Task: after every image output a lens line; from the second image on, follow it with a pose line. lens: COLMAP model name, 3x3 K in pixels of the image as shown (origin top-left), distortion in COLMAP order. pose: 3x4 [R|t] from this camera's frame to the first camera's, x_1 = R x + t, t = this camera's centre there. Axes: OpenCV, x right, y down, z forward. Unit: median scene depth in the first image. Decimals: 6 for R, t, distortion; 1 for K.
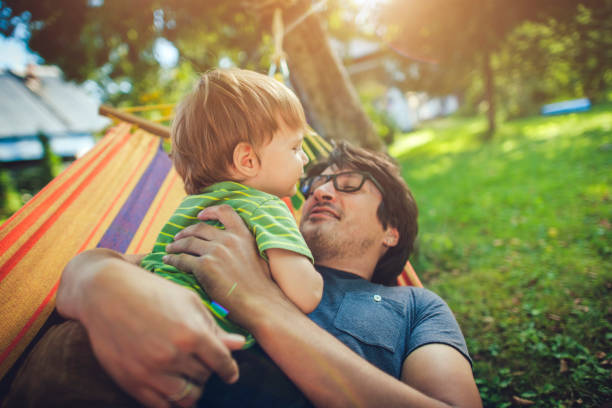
lens RADIAL K [[424.0, 0, 307.3], [0, 424.0, 211.7], [0, 0, 1]] dist [-0.030065, 0.003005]
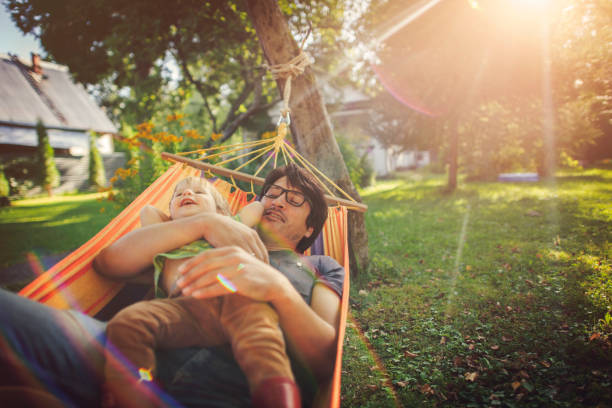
lens RADIAL K [[424.0, 0, 307.3], [0, 424.0, 211.7], [0, 0, 1]] dist [-0.030065, 0.003005]
pose [[0.986993, 0.148962, 0.060461, -0.009863], [-0.144140, 0.986515, -0.077534, 0.018600], [-0.071196, 0.067811, 0.995155, -0.111080]]
